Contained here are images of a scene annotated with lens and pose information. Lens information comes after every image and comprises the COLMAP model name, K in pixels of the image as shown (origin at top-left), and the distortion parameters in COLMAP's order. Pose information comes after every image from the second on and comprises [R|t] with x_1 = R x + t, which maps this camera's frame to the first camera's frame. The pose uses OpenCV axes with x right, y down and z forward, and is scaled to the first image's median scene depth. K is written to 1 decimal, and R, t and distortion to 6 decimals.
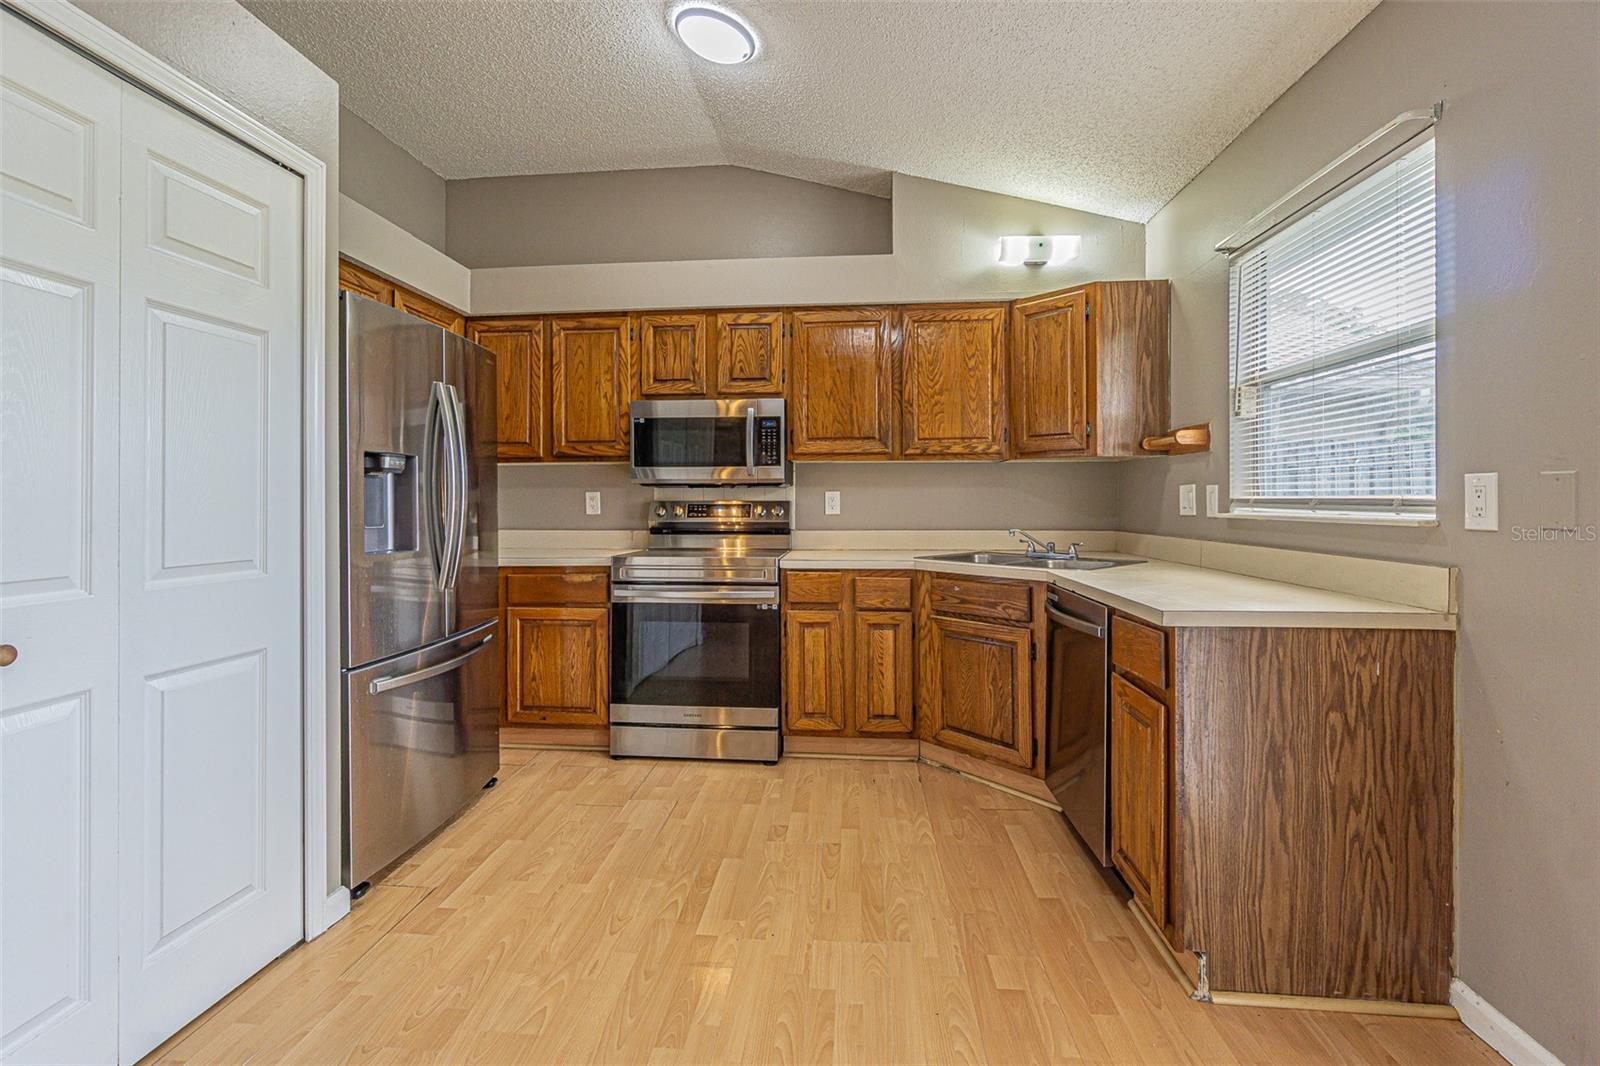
lens RADIAL K [[691.1, 0, 797.5], [0, 691.1, 514.2], [0, 0, 1]] dist [-0.013749, 0.000209]
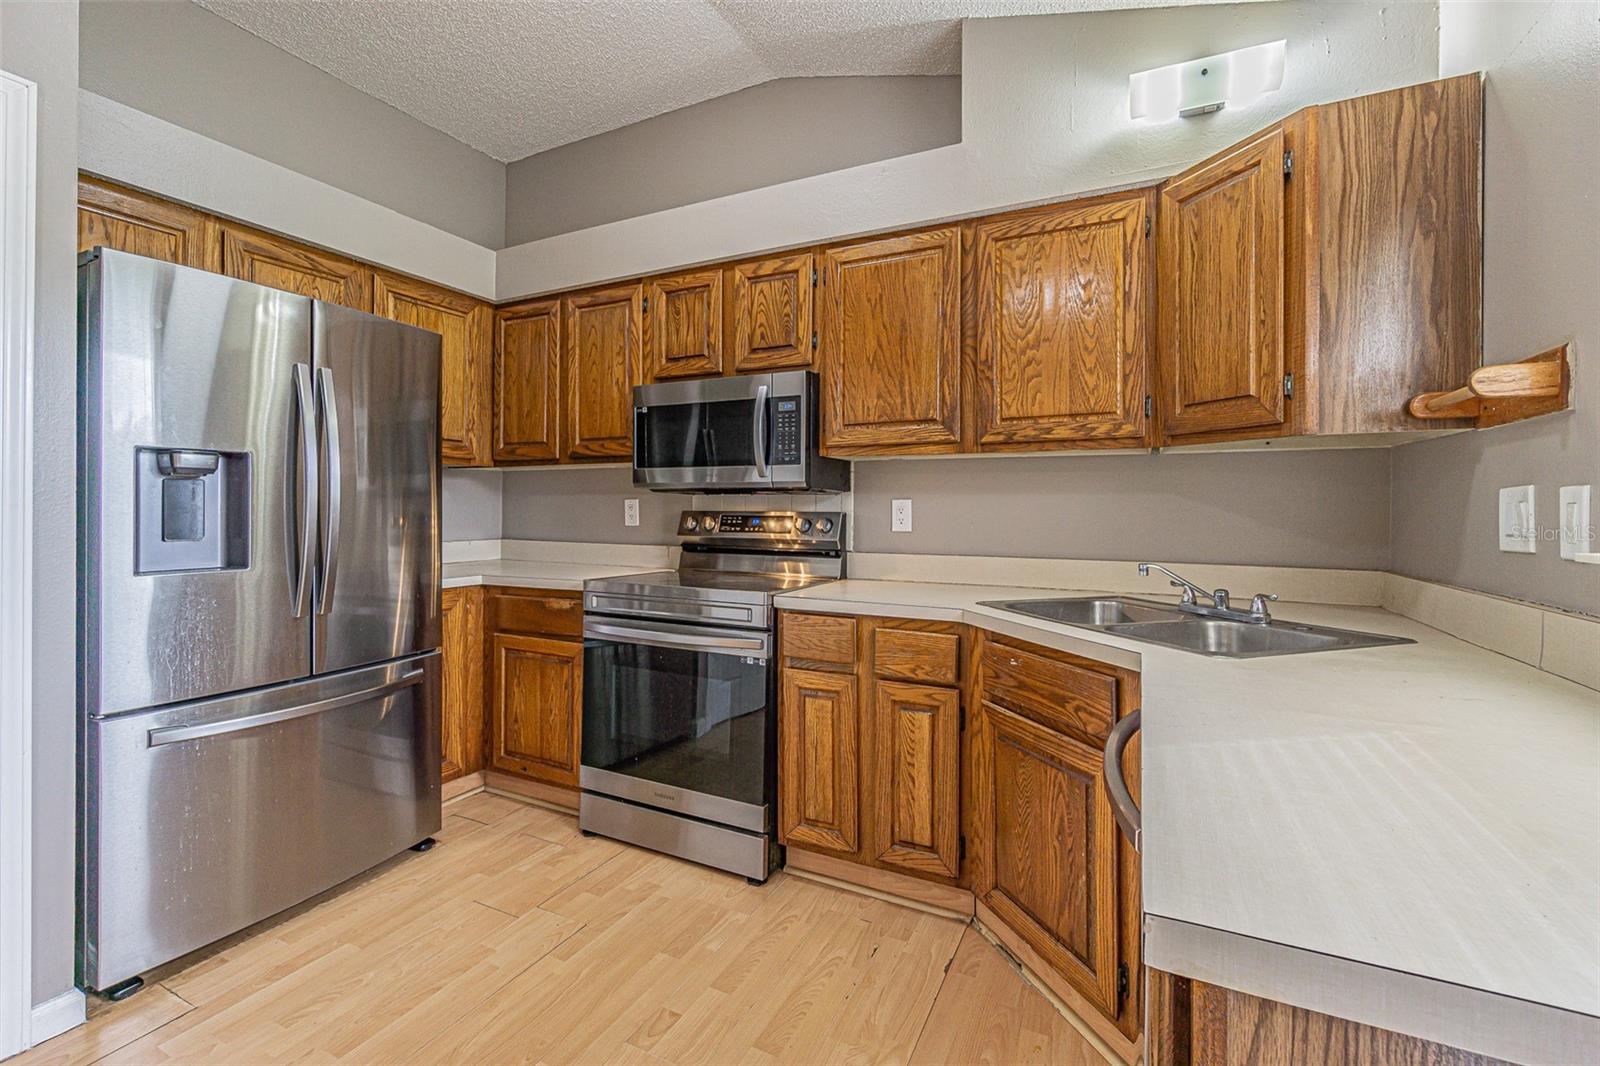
lens RADIAL K [[697.5, 0, 791.1], [0, 697.5, 518.5], [0, 0, 1]] dist [-0.015219, 0.005228]
pose [[0.931038, 0.013036, -0.364689, 0.236507], [-0.015693, 0.999868, -0.004322, -0.009421], [0.364585, 0.009747, 0.931119, 0.323999]]
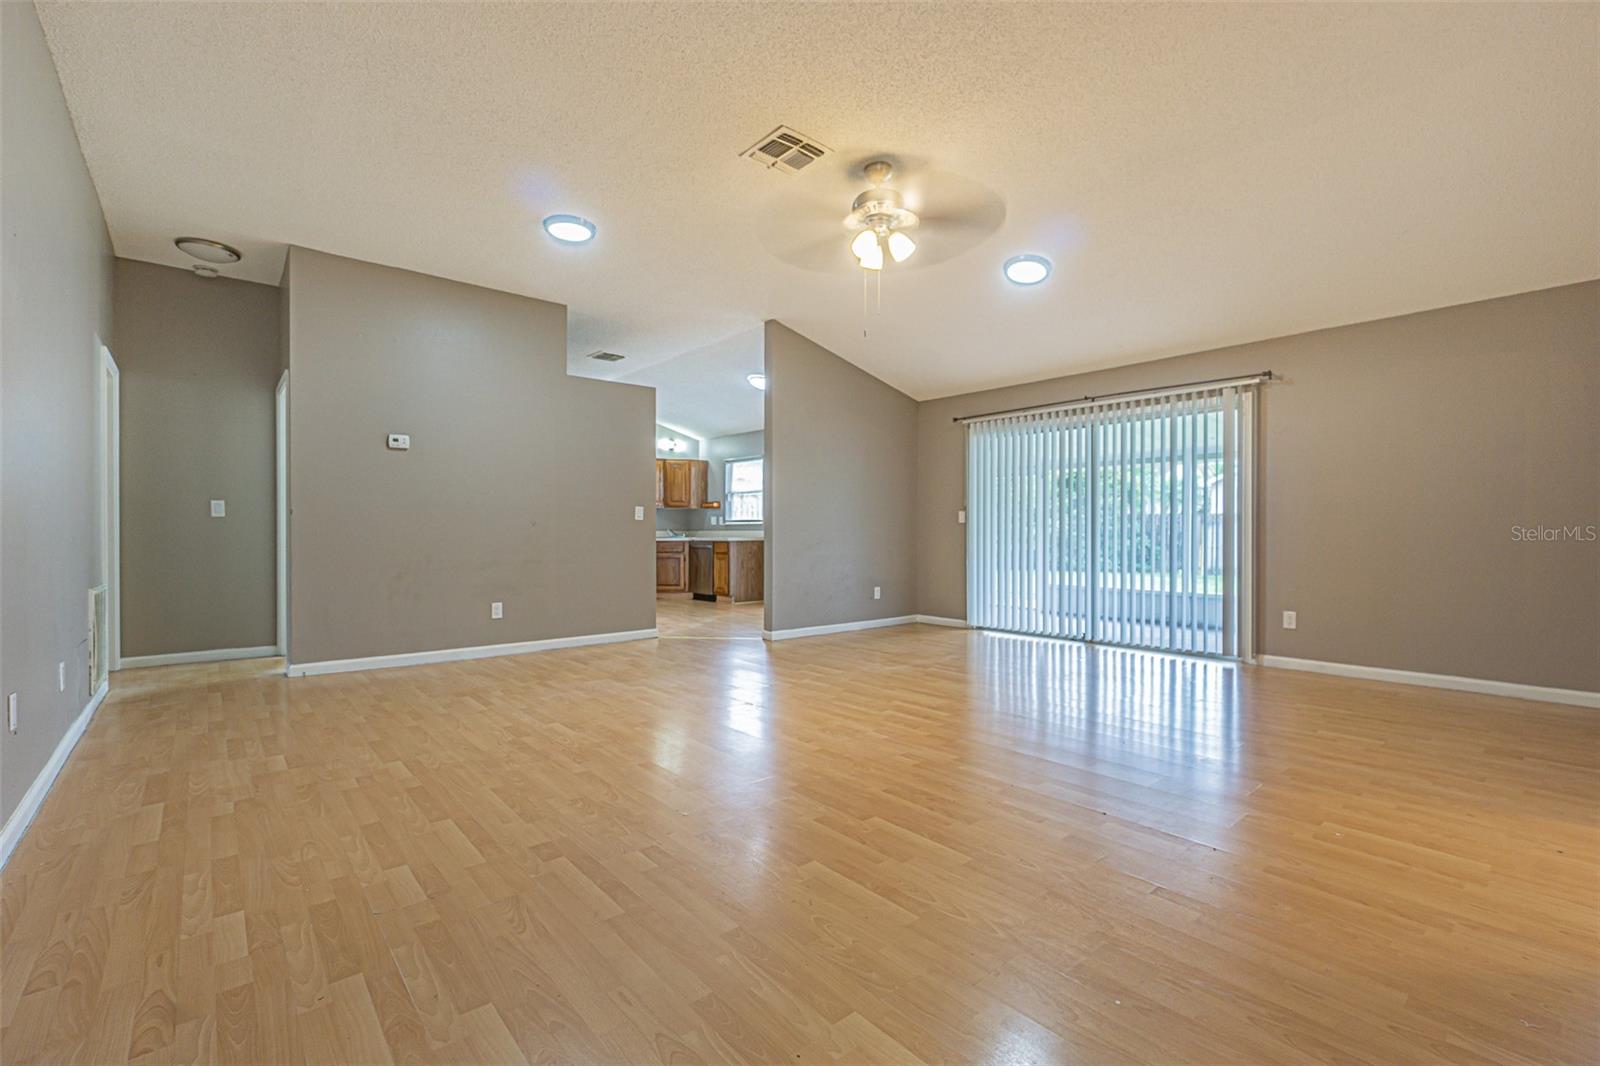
lens RADIAL K [[702.9, 0, 800.0], [0, 702.9, 533.0], [0, 0, 1]] dist [-0.001771, -0.000148]
pose [[0.694821, -0.000668, 0.719182, -1.635961], [0.011319, 0.999886, -0.010007, 0.079114], [-0.719093, 0.015094, 0.694750, -1.763122]]
